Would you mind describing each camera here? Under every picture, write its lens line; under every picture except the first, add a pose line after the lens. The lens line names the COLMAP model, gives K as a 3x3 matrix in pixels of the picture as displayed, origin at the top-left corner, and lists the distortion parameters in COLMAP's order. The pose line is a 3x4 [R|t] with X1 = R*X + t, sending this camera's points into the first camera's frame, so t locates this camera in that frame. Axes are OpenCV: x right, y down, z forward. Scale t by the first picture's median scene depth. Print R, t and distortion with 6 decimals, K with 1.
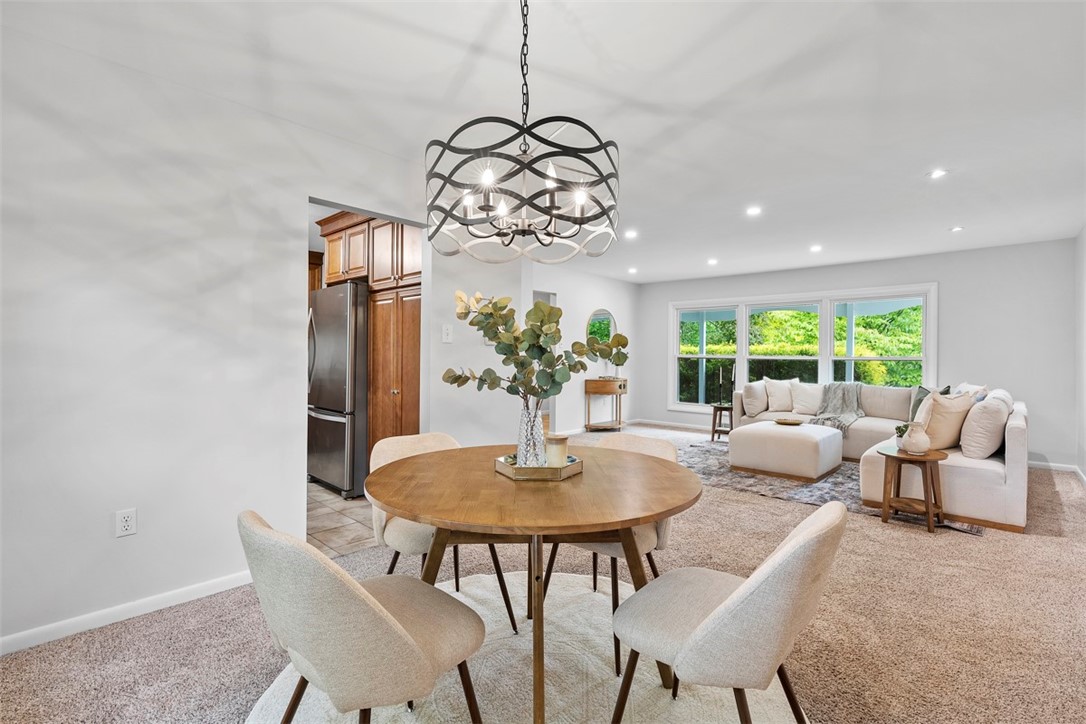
lens RADIAL K [[495.0, 0, 546.2], [0, 495.0, 355.8], [0, 0, 1]] dist [-0.002685, 0.000645]
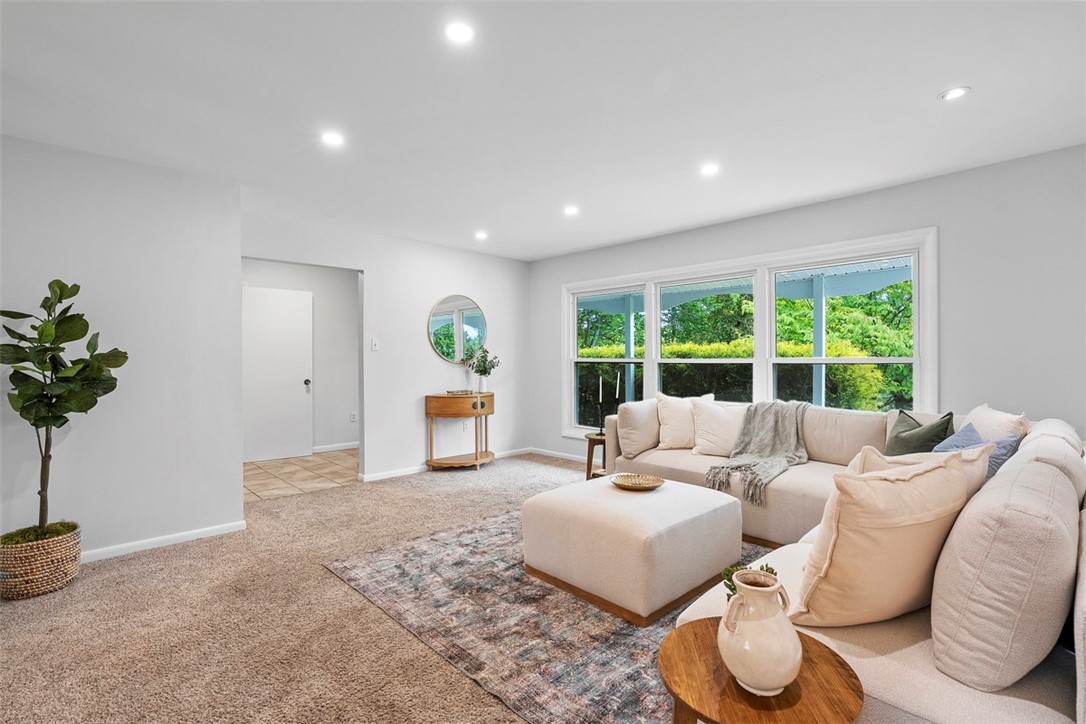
lens RADIAL K [[499.3, 0, 544.0], [0, 499.3, 359.0], [0, 0, 1]] dist [-0.005102, -0.000314]
pose [[0.998424, -0.011591, -0.054904, 0.290854], [0.011373, 0.999926, -0.004295, 0.001307], [0.054950, 0.003664, 0.998482, 0.316241]]
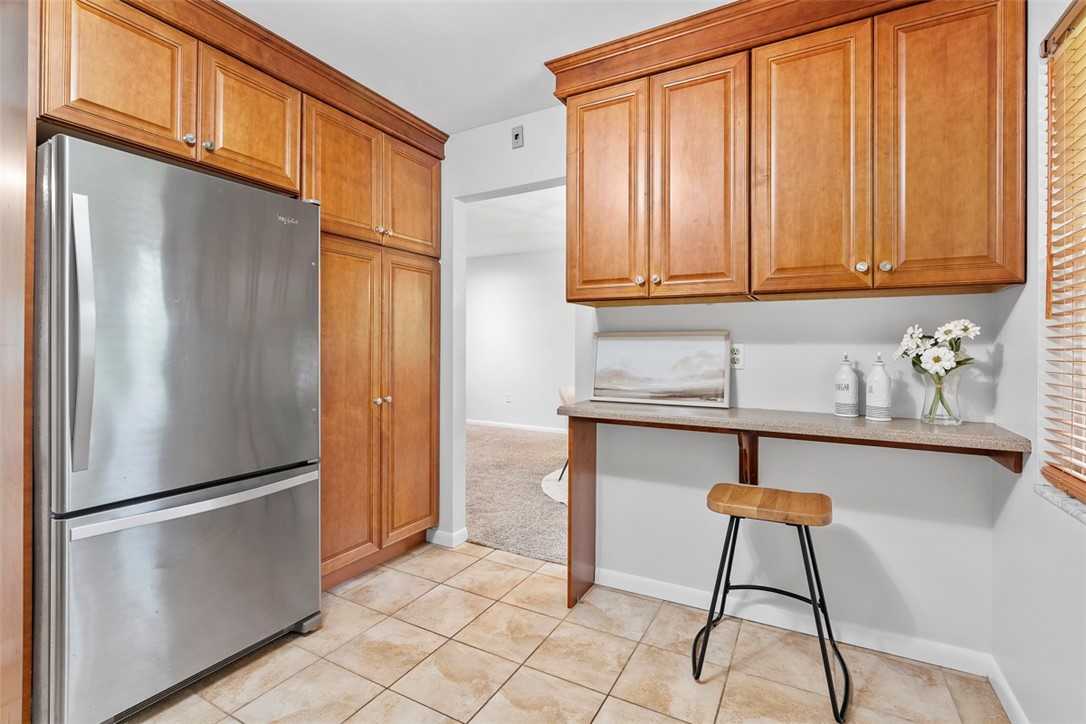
lens RADIAL K [[491.3, 0, 544.3], [0, 491.3, 353.9], [0, 0, 1]] dist [-0.005334, 0.001004]
pose [[-0.246227, -0.012695, 0.969129, -0.517545], [-0.004938, 0.999918, 0.011844, -0.000567], [-0.969200, -0.001869, -0.246269, 0.488691]]
